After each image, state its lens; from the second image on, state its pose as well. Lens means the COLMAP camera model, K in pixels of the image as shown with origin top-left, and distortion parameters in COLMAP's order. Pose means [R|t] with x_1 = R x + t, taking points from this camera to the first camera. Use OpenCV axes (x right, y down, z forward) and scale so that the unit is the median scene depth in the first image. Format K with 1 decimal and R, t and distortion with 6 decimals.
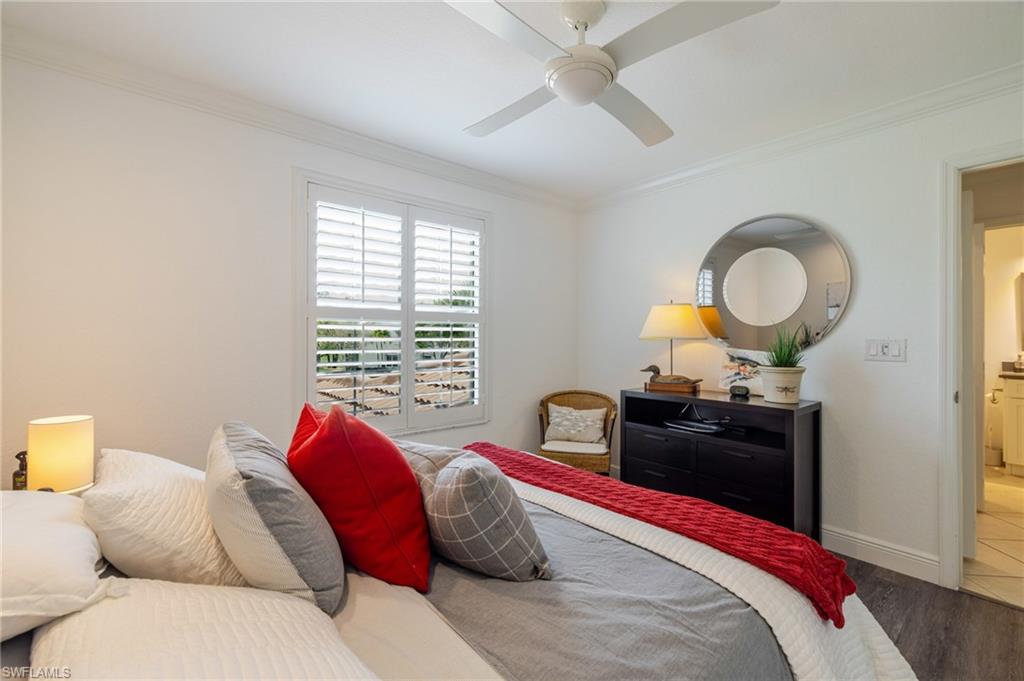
lens RADIAL K [[434.5, 0, 512.6], [0, 434.5, 331.2], [0, 0, 1]] dist [0.001527, 0.000208]
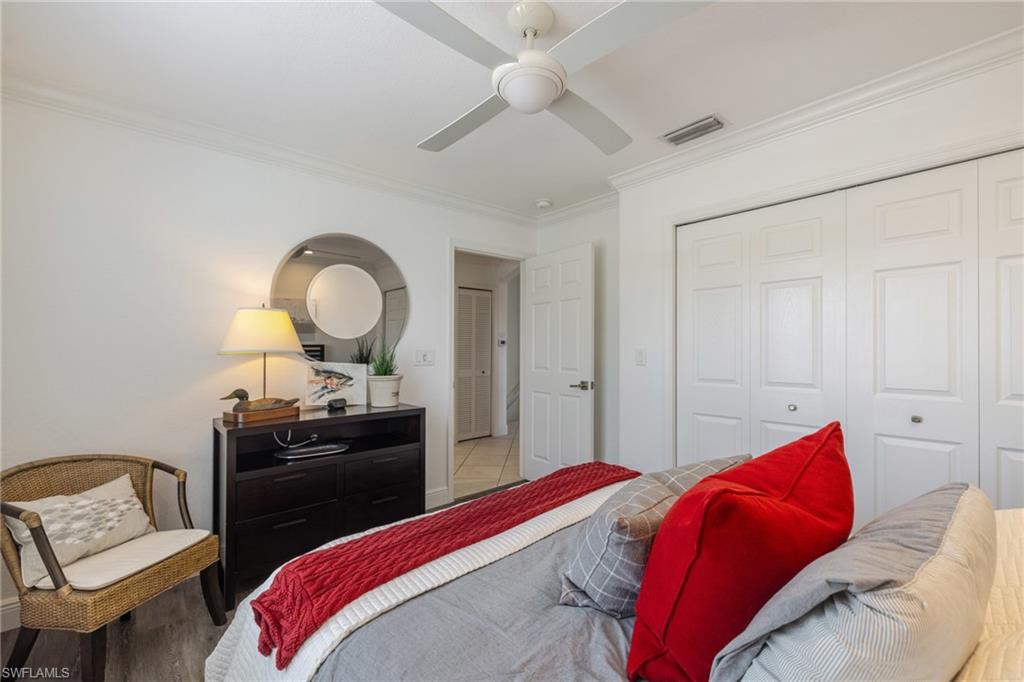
lens RADIAL K [[430.6, 0, 520.9], [0, 430.6, 344.2], [0, 0, 1]] dist [0.000713, 0.000161]
pose [[-0.041520, 0.004753, 0.999126, -0.461476], [-0.007221, 0.999961, -0.005057, 0.002892], [-0.999112, -0.007424, -0.041484, 0.604238]]
